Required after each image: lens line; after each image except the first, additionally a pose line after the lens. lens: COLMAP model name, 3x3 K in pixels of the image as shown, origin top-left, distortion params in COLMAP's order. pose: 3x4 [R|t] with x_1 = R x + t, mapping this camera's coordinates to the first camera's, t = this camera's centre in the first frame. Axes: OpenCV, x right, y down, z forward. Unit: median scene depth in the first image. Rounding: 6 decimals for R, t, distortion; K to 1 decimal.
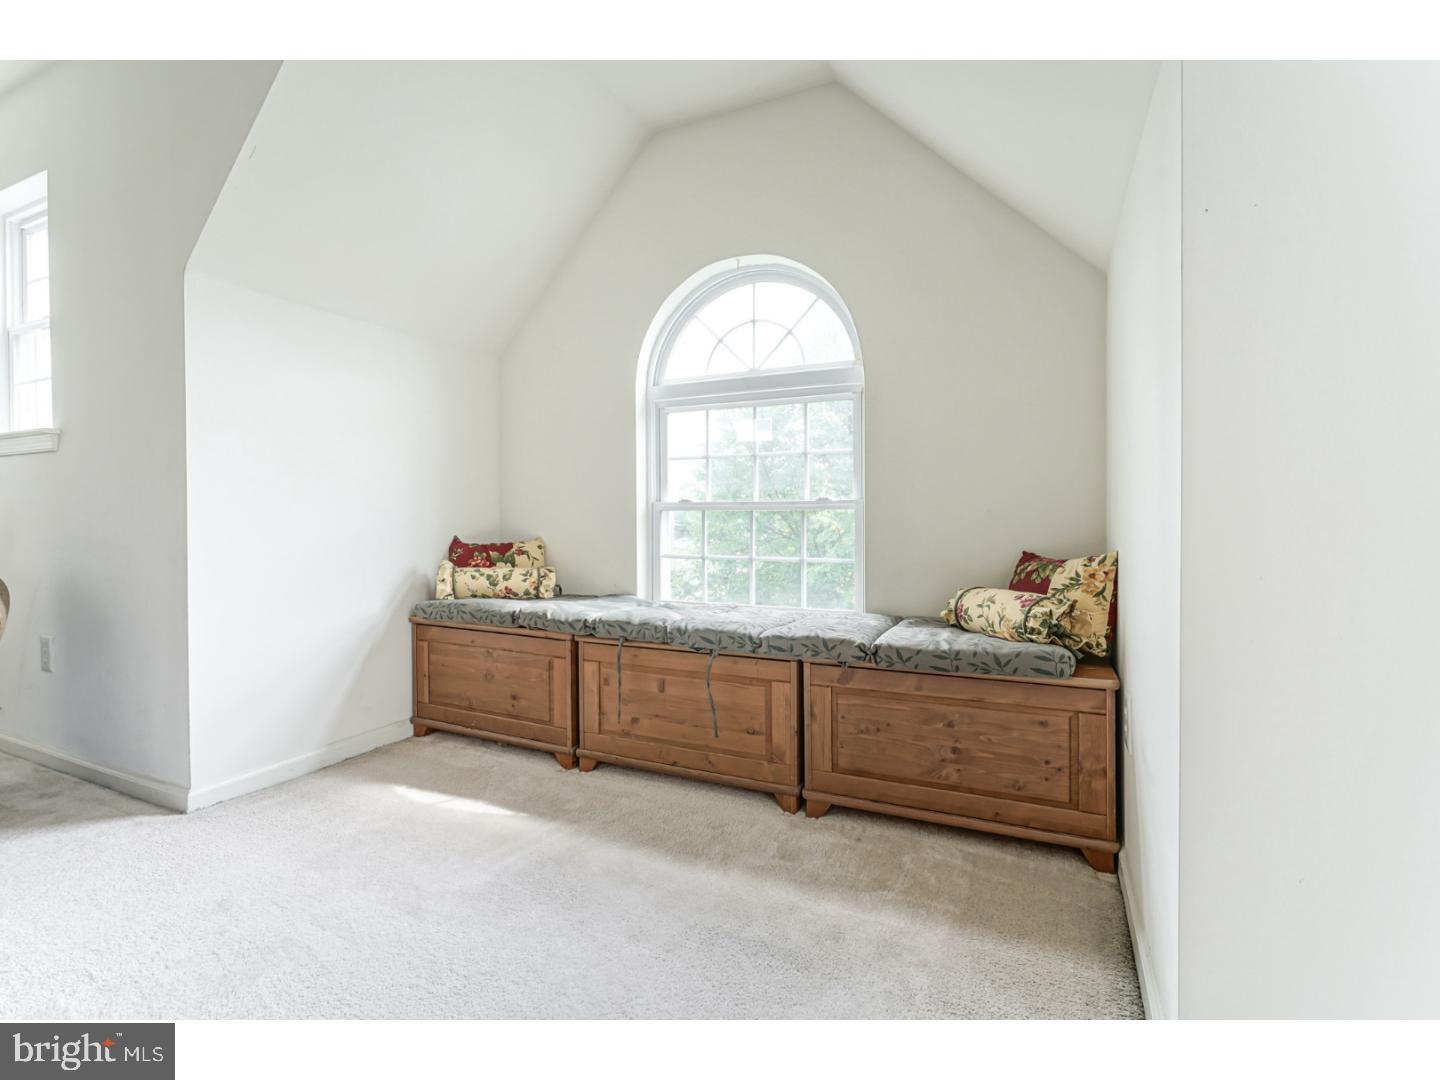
lens RADIAL K [[675.2, 0, 706.1], [0, 675.2, 544.8], [0, 0, 1]] dist [-0.004096, 0.000419]
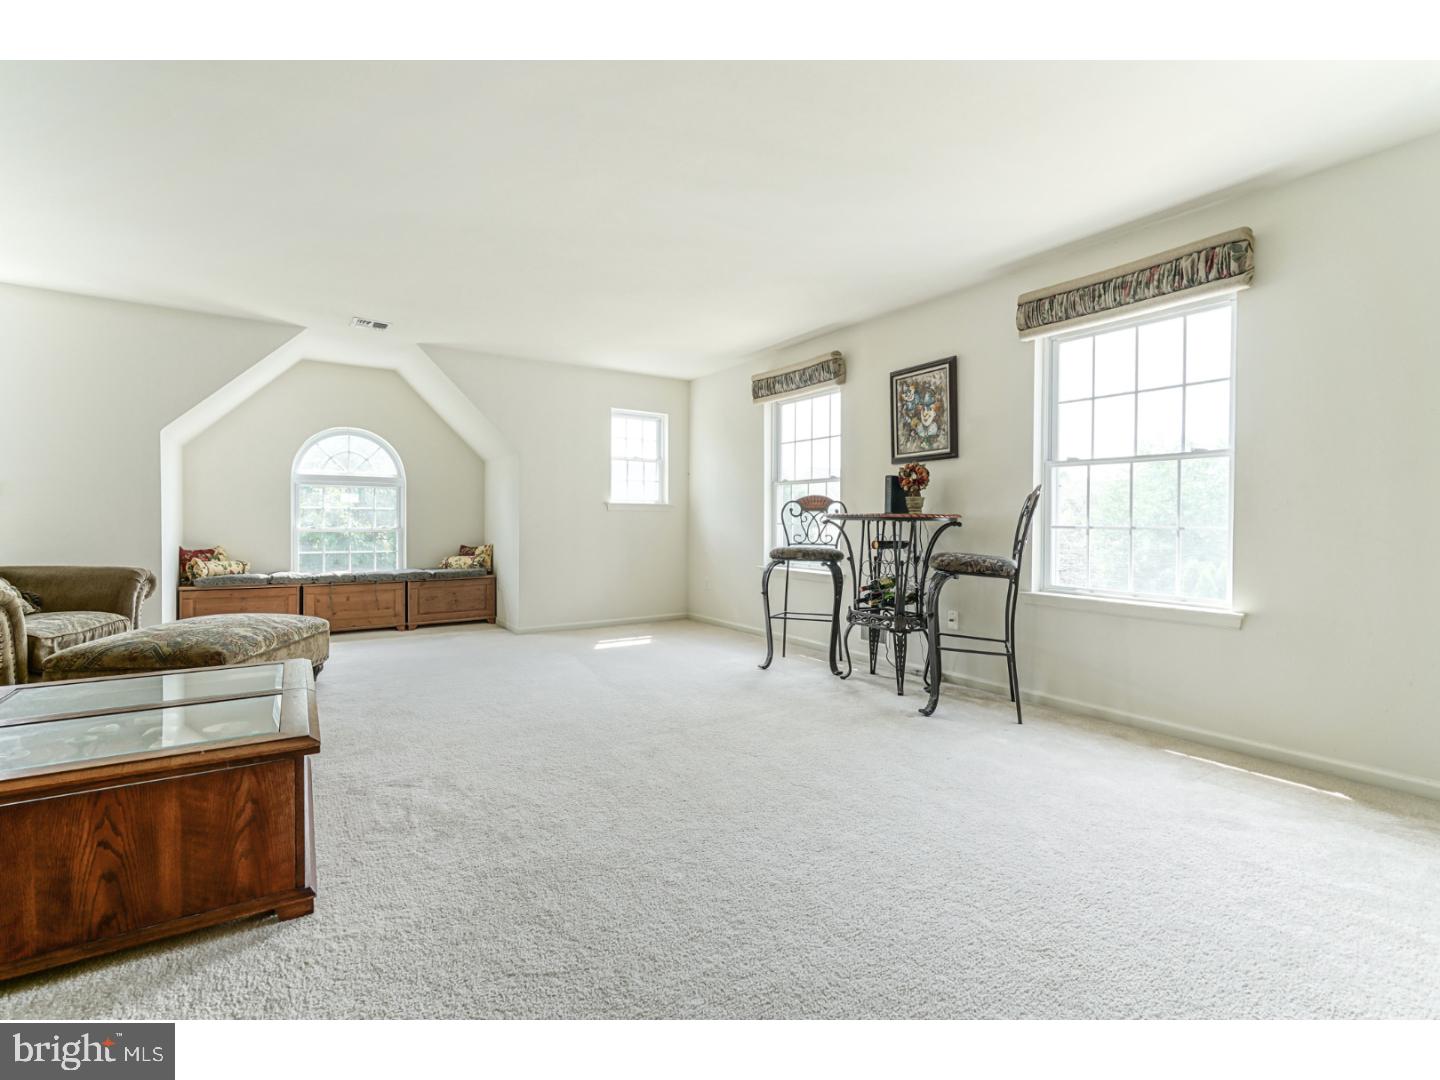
lens RADIAL K [[652.2, 0, 716.2], [0, 652.2, 553.3], [0, 0, 1]] dist [-0.002992, 0.001420]
pose [[0.511432, -0.045375, 0.858125, -1.555097], [0.019989, 0.998963, 0.040909, -0.050588], [-0.859091, -0.003770, 0.511809, -1.623648]]
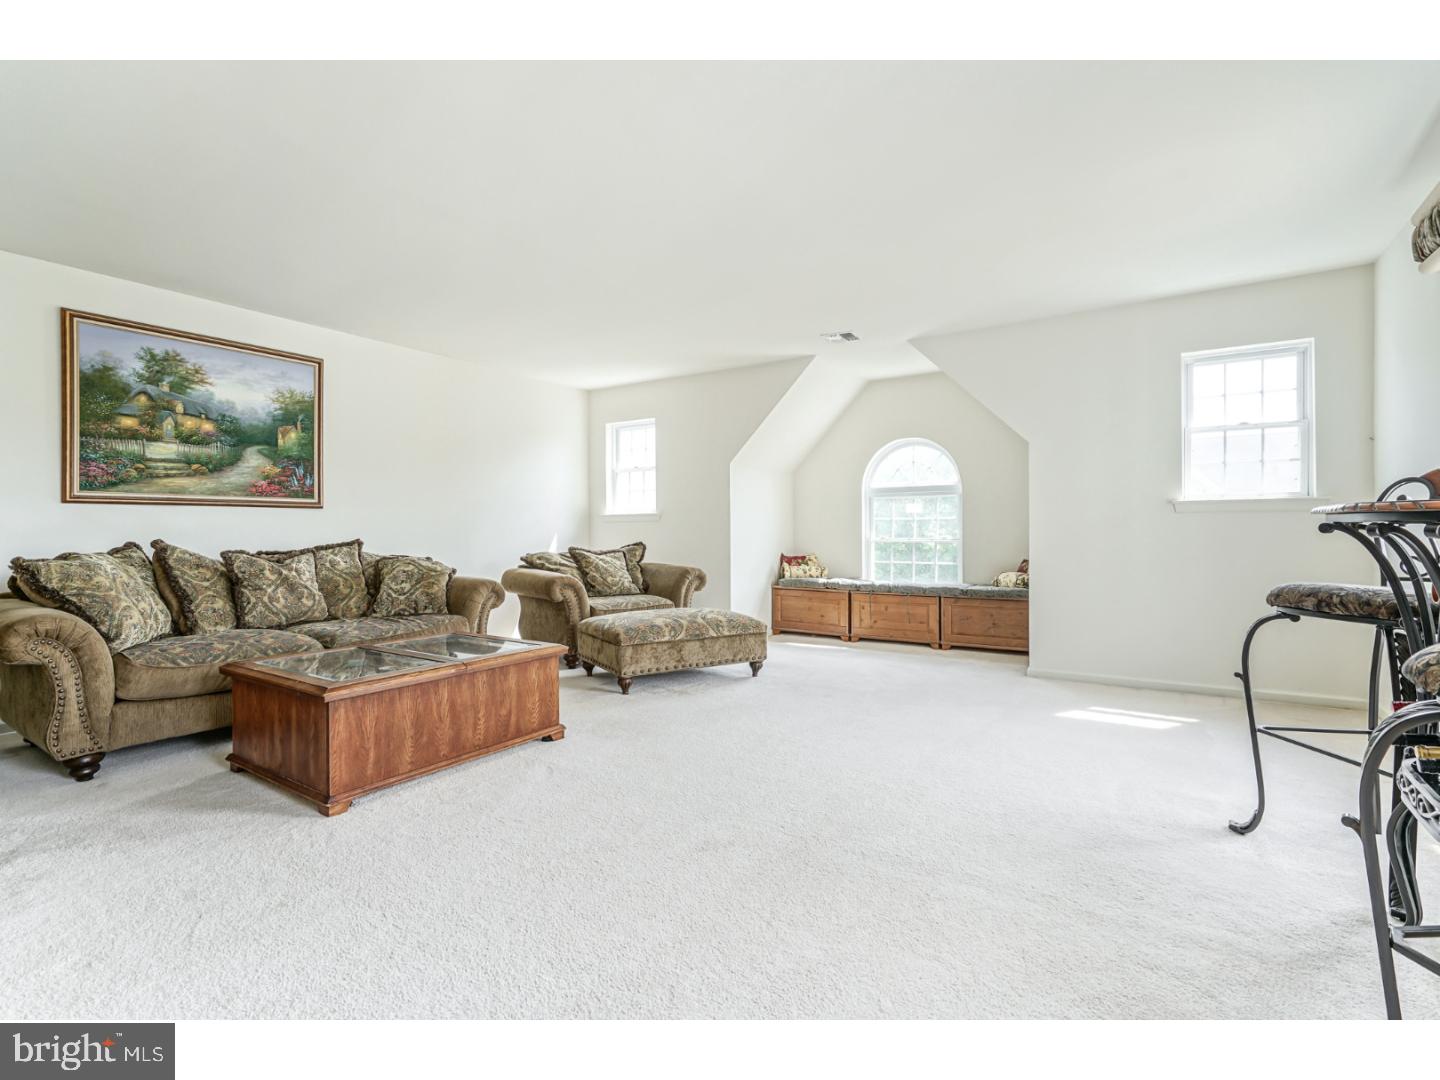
lens RADIAL K [[675.2, 0, 706.1], [0, 675.2, 544.8], [0, 0, 1]] dist [-0.004096, 0.000419]
pose [[0.990248, -0.008442, -0.139058, -0.408155], [0.007716, 0.999954, -0.005760, -0.039139], [0.139100, 0.004631, 0.990268, -1.826920]]
